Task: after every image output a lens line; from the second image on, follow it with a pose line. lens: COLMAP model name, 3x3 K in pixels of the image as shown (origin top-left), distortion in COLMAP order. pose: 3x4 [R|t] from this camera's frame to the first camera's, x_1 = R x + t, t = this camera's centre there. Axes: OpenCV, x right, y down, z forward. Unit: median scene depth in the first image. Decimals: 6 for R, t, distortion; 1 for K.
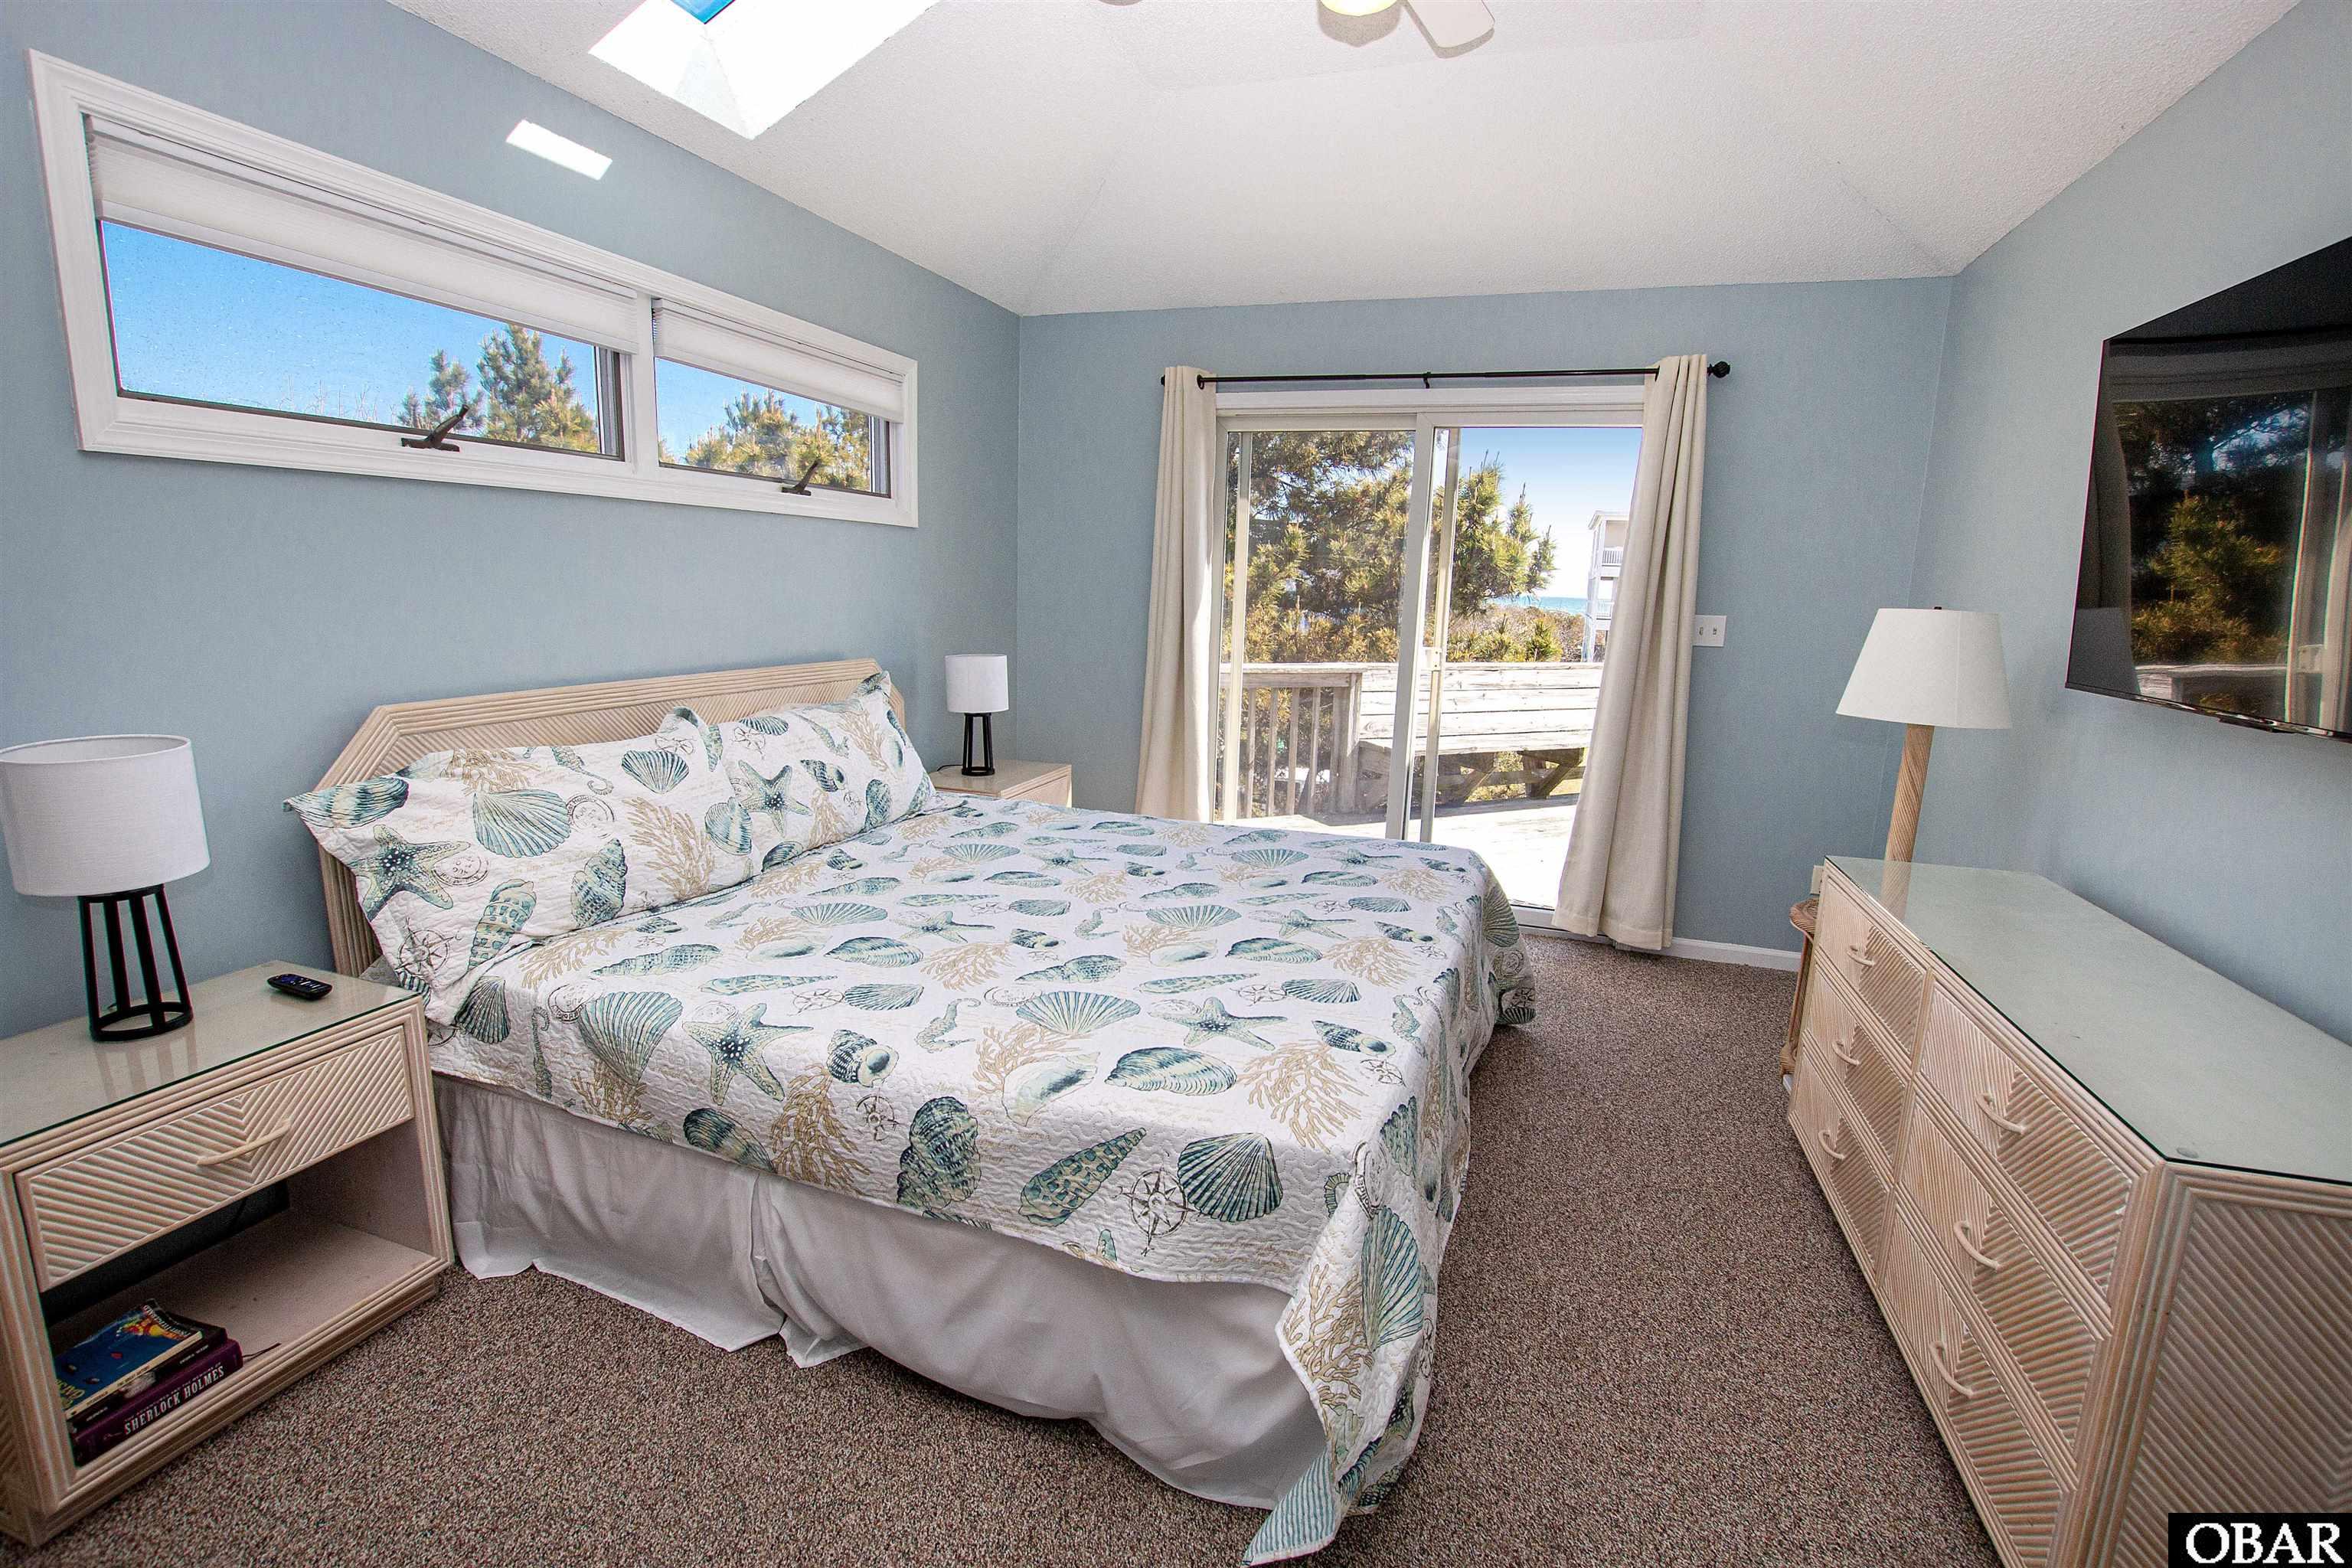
lens RADIAL K [[1098.0, 0, 1176.0], [0, 1098.0, 784.0], [0, 0, 1]] dist [-0.037967, -0.000045]
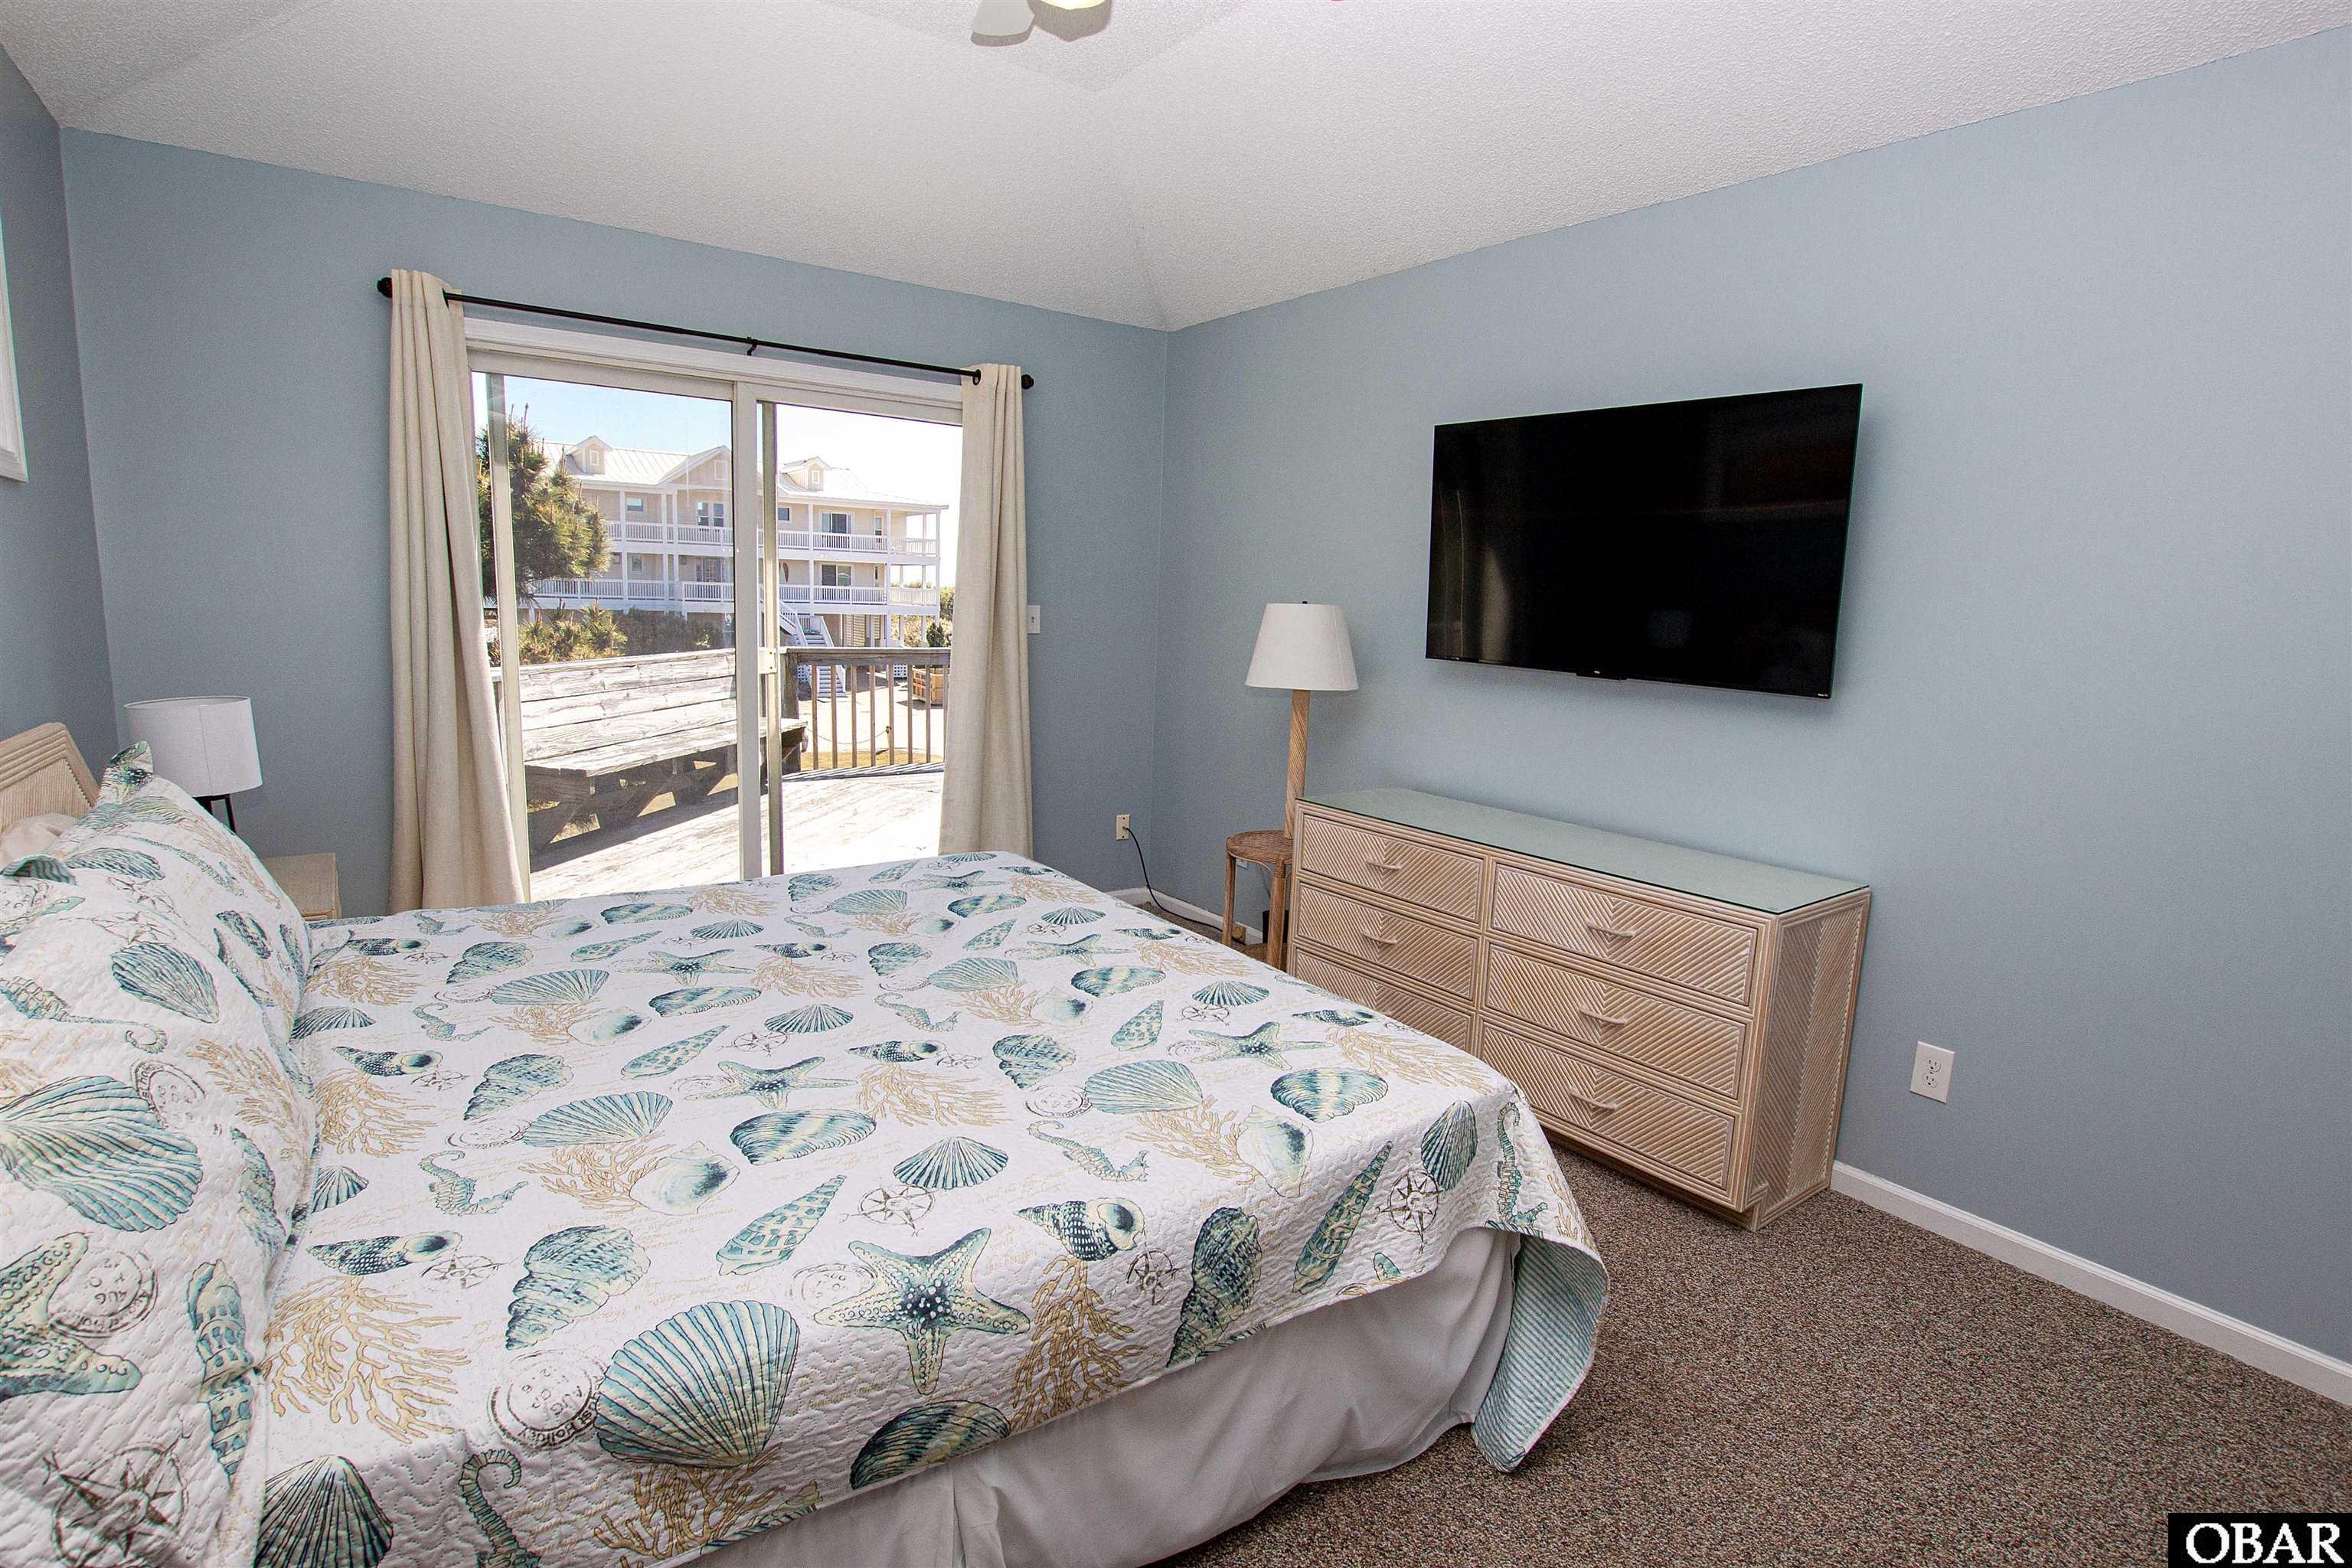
lens RADIAL K [[1172.2, 0, 1176.0], [0, 1172.2, 784.0], [0, 0, 1]] dist [-0.036971, 0.000417]
pose [[0.570003, -0.140750, 0.809497, -0.760073], [0.127989, 0.988402, 0.081734, -0.104343], [-0.811613, 0.057019, 0.581407, 0.384266]]
